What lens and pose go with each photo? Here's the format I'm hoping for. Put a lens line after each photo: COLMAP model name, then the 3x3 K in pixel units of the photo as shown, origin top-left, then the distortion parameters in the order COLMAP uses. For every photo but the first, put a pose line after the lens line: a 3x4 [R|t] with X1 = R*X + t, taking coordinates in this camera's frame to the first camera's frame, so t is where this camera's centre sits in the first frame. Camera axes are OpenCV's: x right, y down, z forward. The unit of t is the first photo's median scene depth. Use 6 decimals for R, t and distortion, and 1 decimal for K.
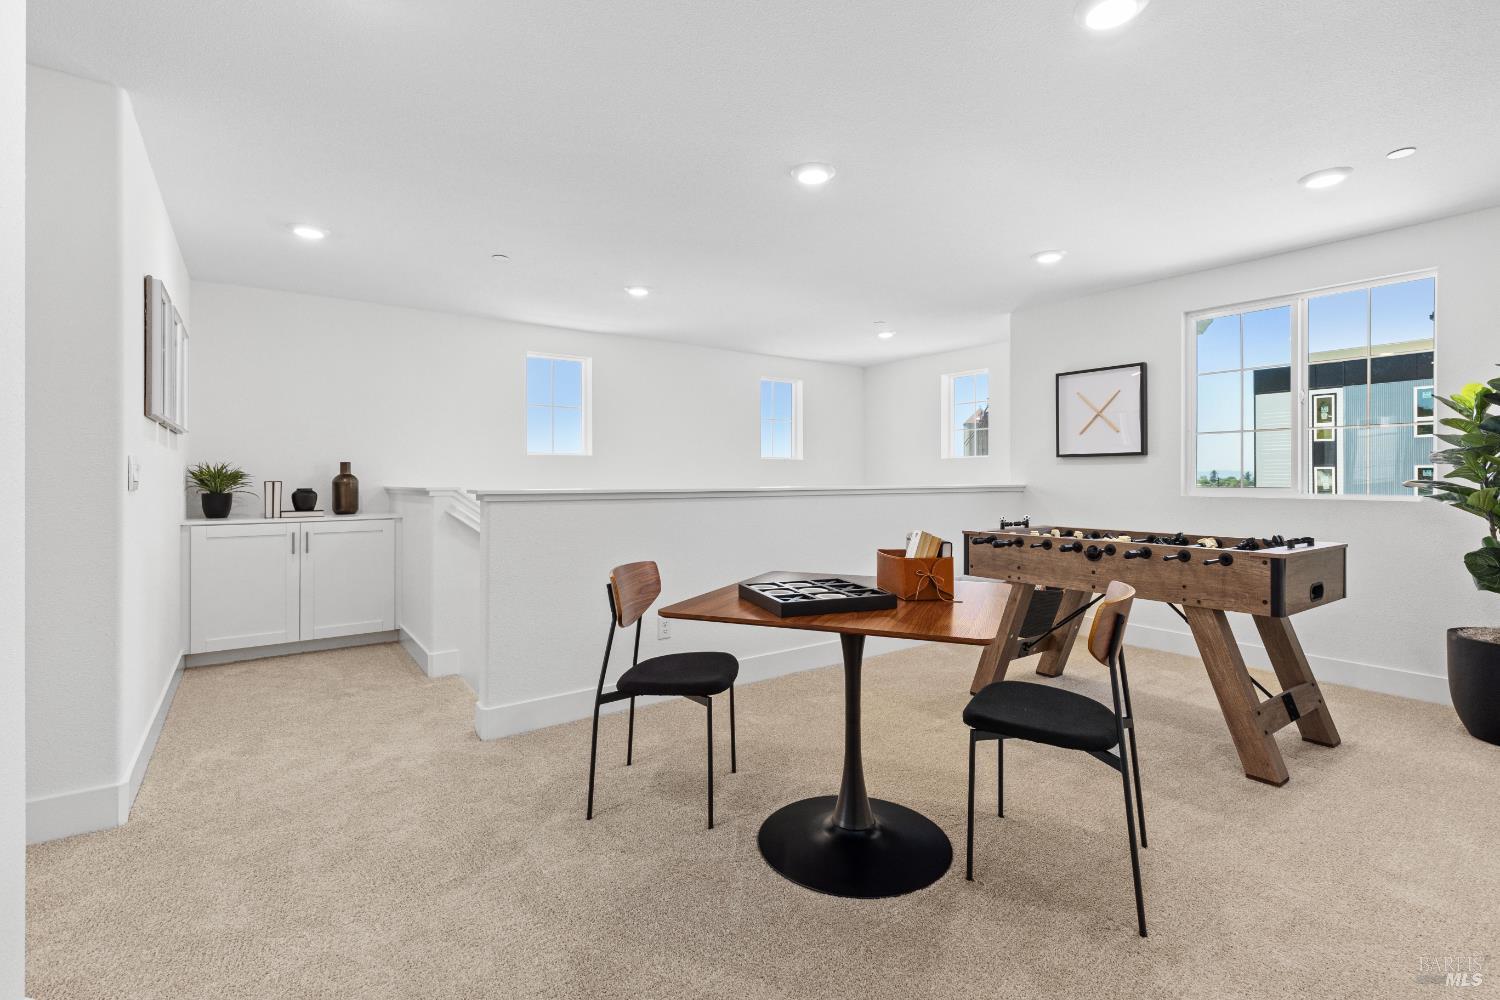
lens RADIAL K [[680.5, 0, 763.6], [0, 680.5, 482.4], [0, 0, 1]] dist [0.035126, -0.042721]
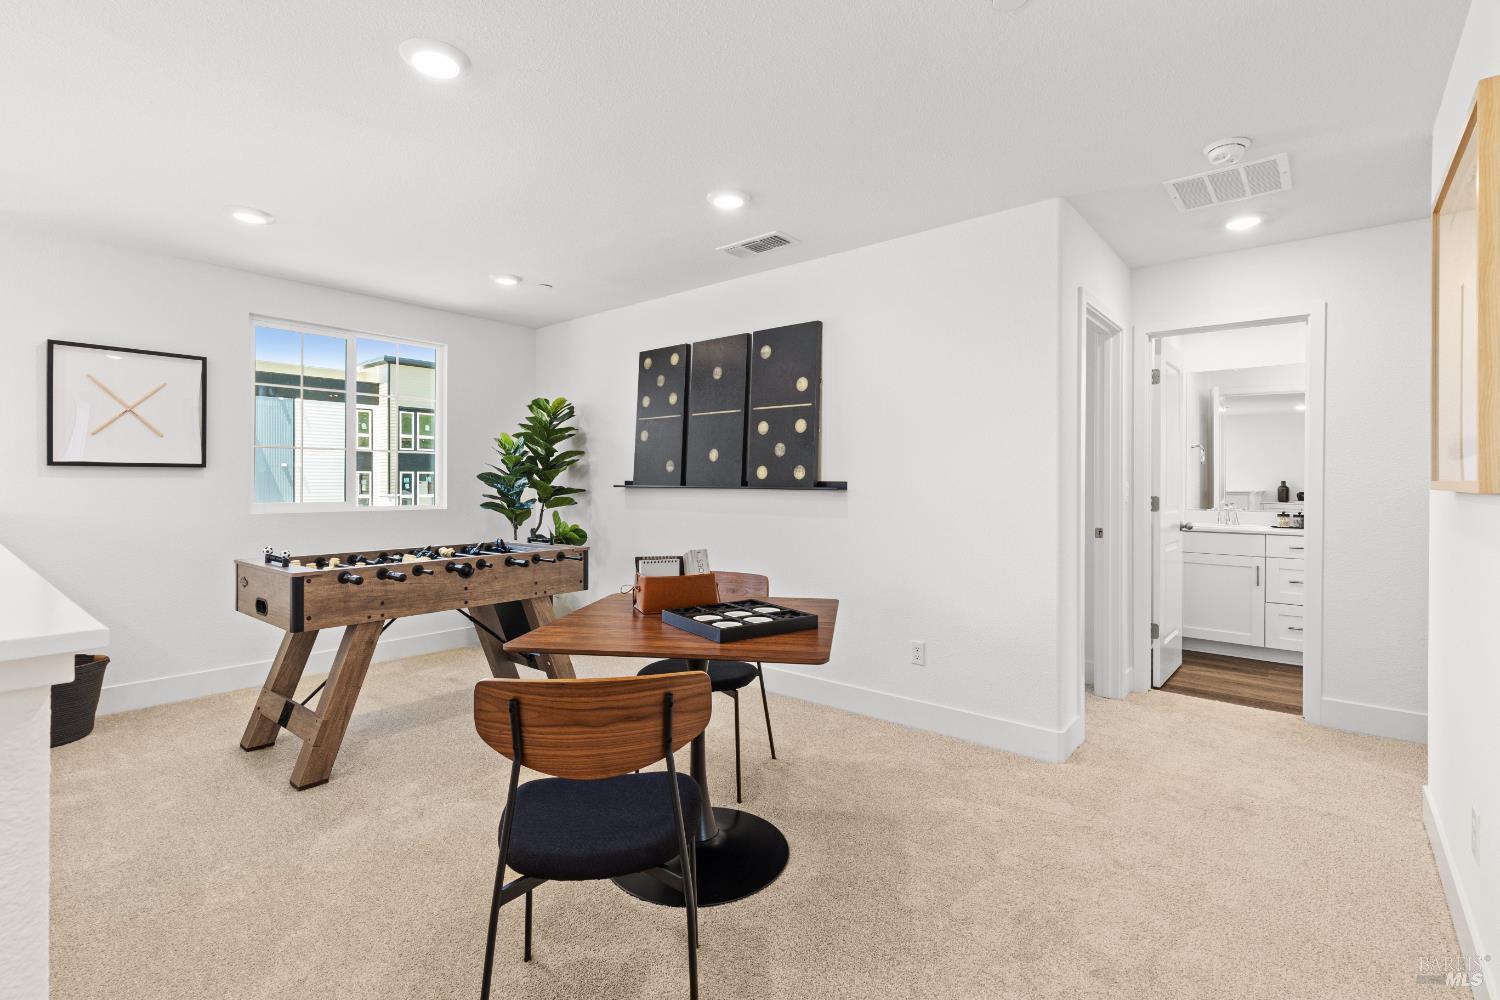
lens RADIAL K [[680.5, 0, 763.6], [0, 680.5, 482.4], [0, 0, 1]] dist [0.035126, -0.042721]
pose [[-0.235314, 0.001183, 0.971919, -0.499109], [0.004690, 0.999989, -0.000082, -0.021770], [-0.971908, 0.004539, -0.235317, 0.636258]]
